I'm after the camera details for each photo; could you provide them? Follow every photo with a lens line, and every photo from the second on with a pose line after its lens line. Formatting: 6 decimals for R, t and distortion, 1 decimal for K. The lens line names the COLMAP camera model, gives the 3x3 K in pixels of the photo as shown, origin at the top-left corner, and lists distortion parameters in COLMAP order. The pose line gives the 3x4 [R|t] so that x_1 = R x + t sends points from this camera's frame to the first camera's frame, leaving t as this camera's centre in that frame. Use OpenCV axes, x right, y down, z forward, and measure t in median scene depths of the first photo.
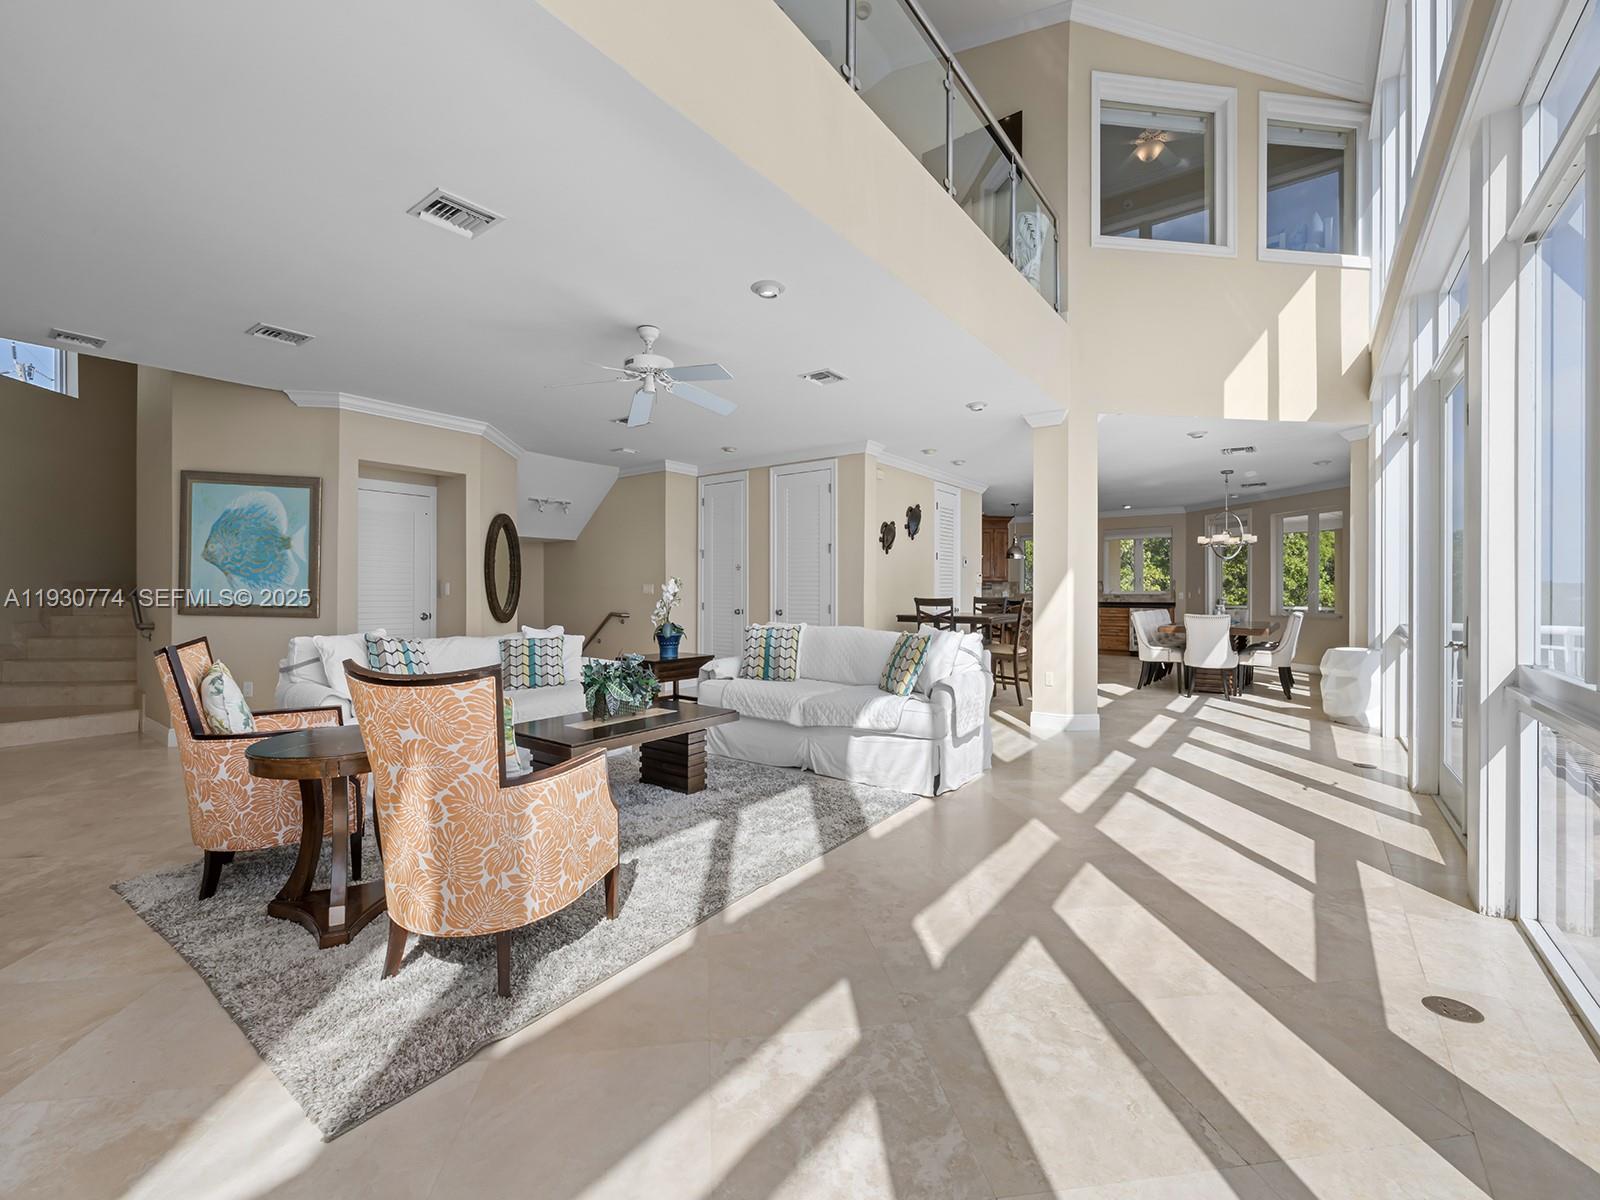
lens RADIAL K [[677.2, 0, 796.7], [0, 677.2, 596.6], [0, 0, 1]] dist [0.006613, 0.001522]
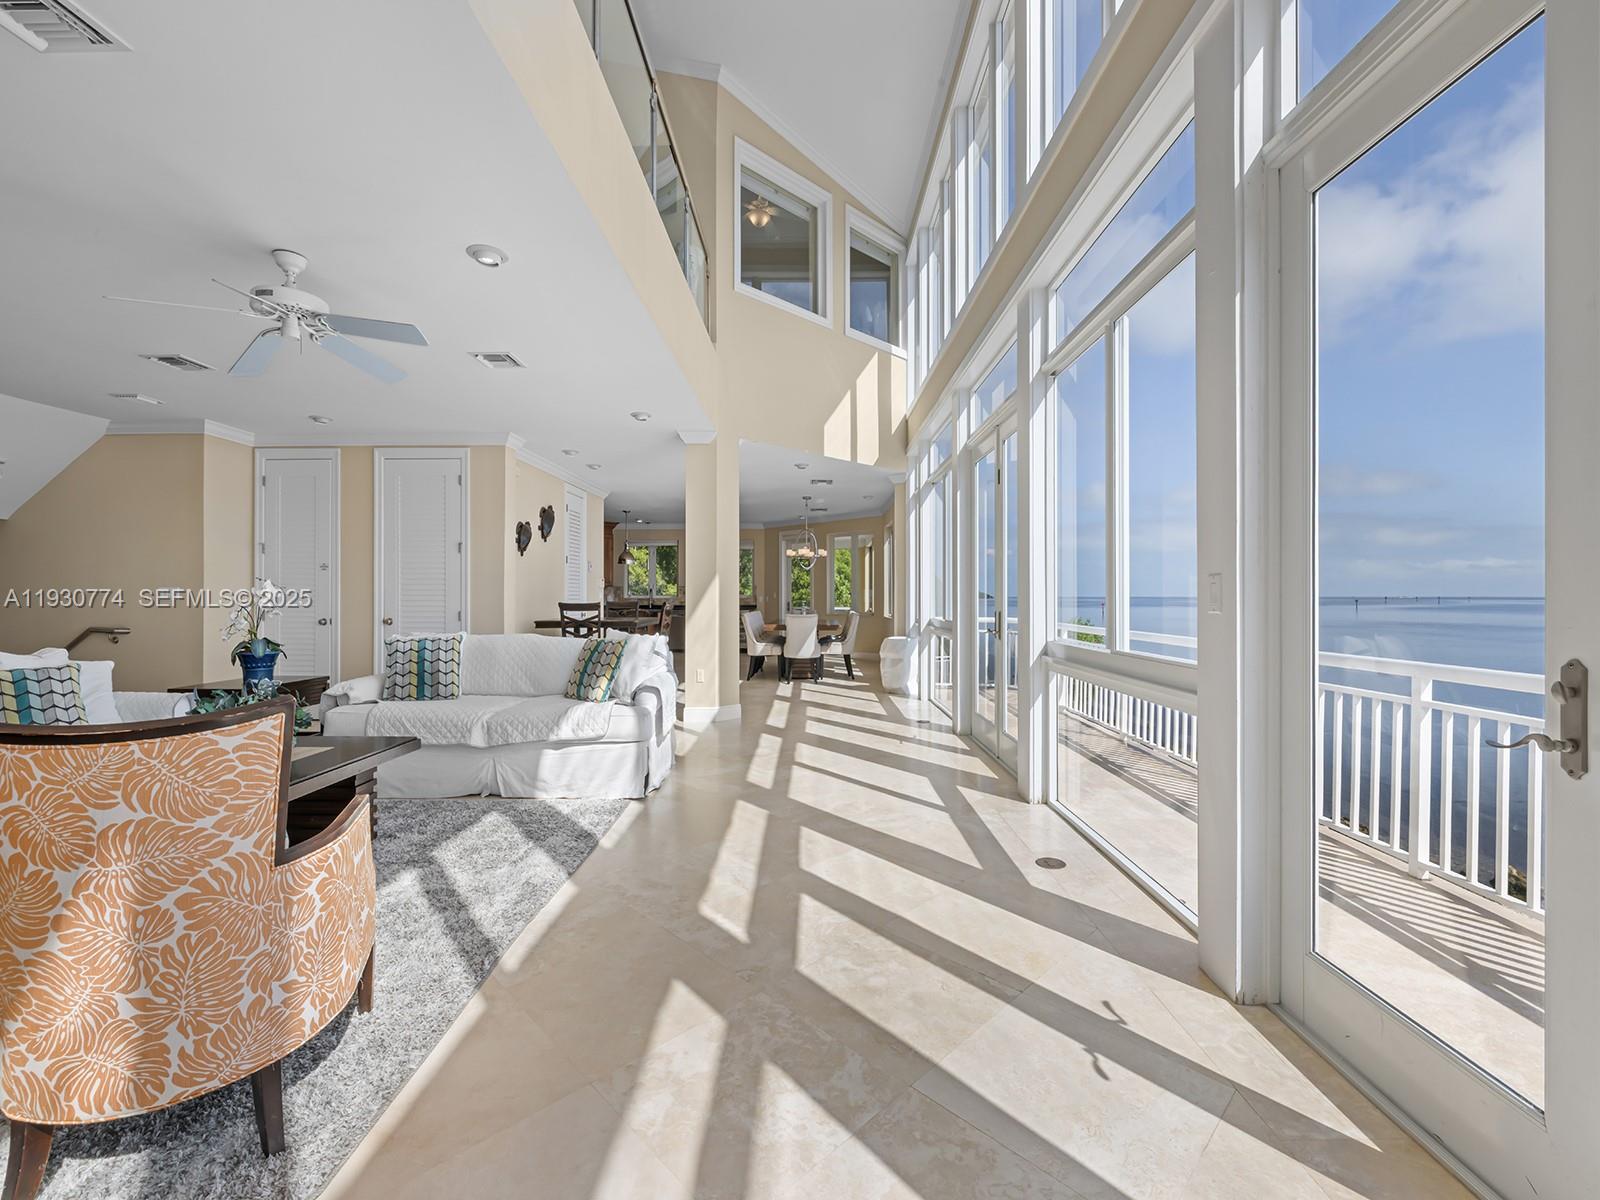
lens RADIAL K [[677.2, 0, 791.9], [0, 677.2, 598.5], [0, 0, 1]] dist [0.006613, 0.001522]
pose [[0.815079, -0.004955, 0.579328, -0.184427], [0.007116, 0.999974, -0.001459, -0.000275], [-0.579306, 0.005312, 0.815093, 0.036442]]
